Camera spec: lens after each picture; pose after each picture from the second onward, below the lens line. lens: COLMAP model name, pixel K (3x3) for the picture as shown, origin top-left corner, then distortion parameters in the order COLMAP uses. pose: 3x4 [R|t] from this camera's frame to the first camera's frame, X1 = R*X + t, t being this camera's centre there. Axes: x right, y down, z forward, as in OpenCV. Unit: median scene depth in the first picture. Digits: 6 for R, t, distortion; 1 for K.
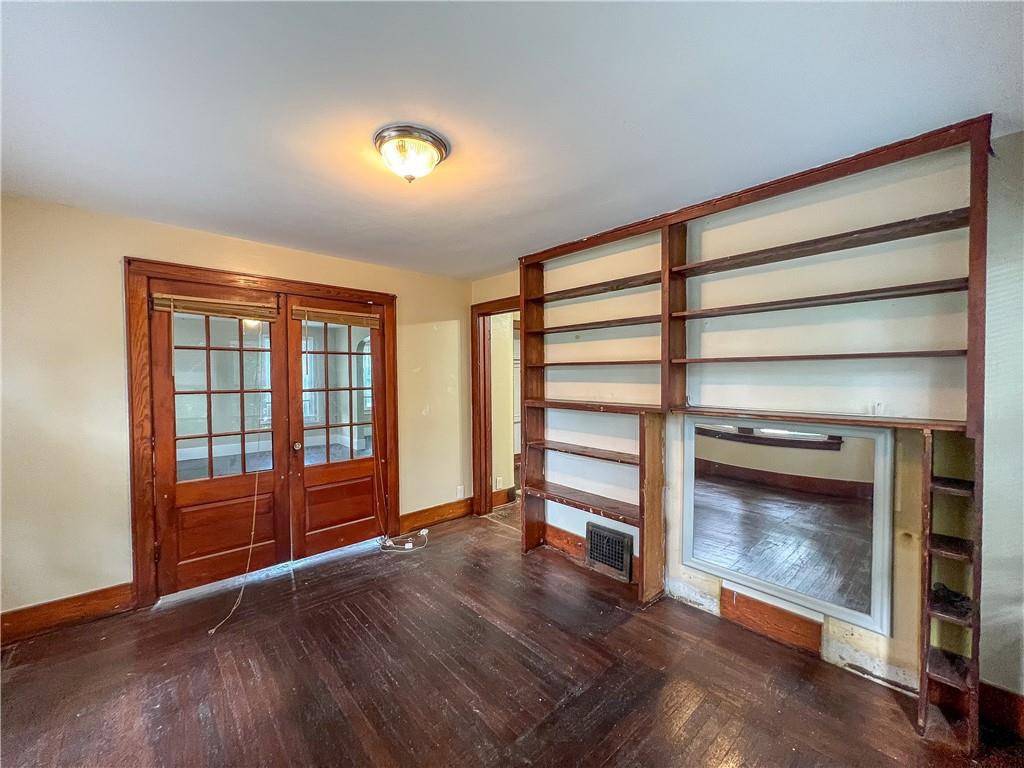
lens RADIAL K [[406.9, 0, 510.0], [0, 406.9, 379.6], [0, 0, 1]] dist [-0.000349, -0.000087]
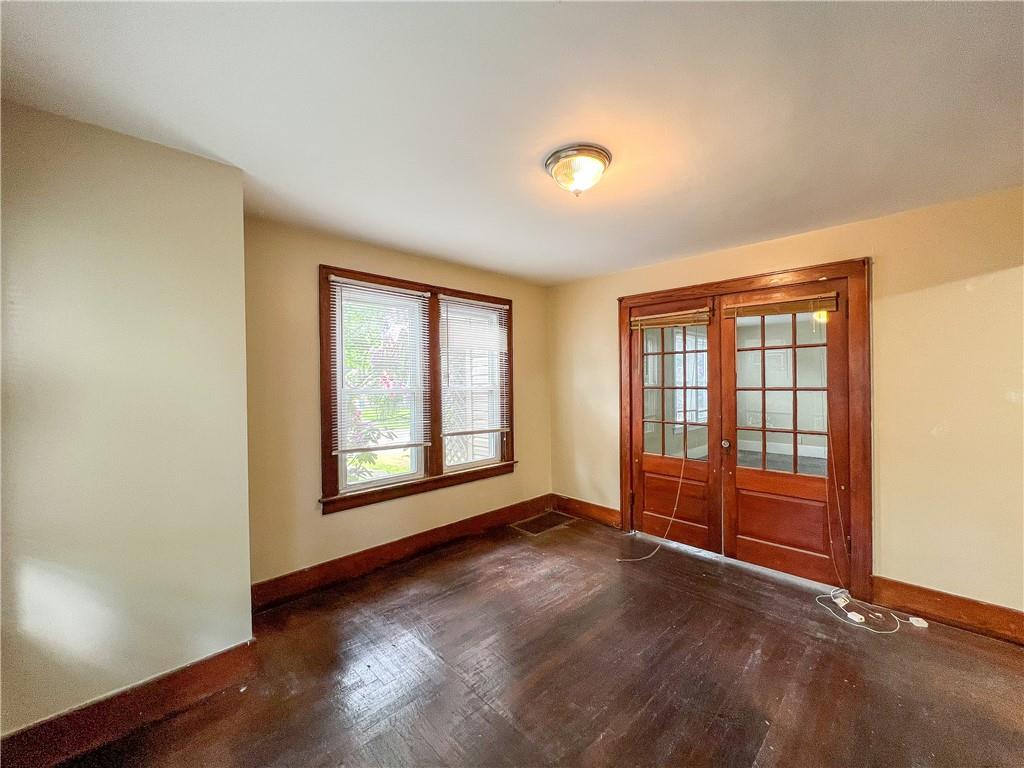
lens RADIAL K [[408.0, 0, 510.1], [0, 408.0, 383.4], [0, 0, 1]] dist [-0.000956, 0.000061]
pose [[0.050115, 0.015777, -0.998619, 0.466179], [-0.002025, 0.999875, 0.015695, -0.001856], [0.998741, 0.001235, 0.050141, 0.421214]]
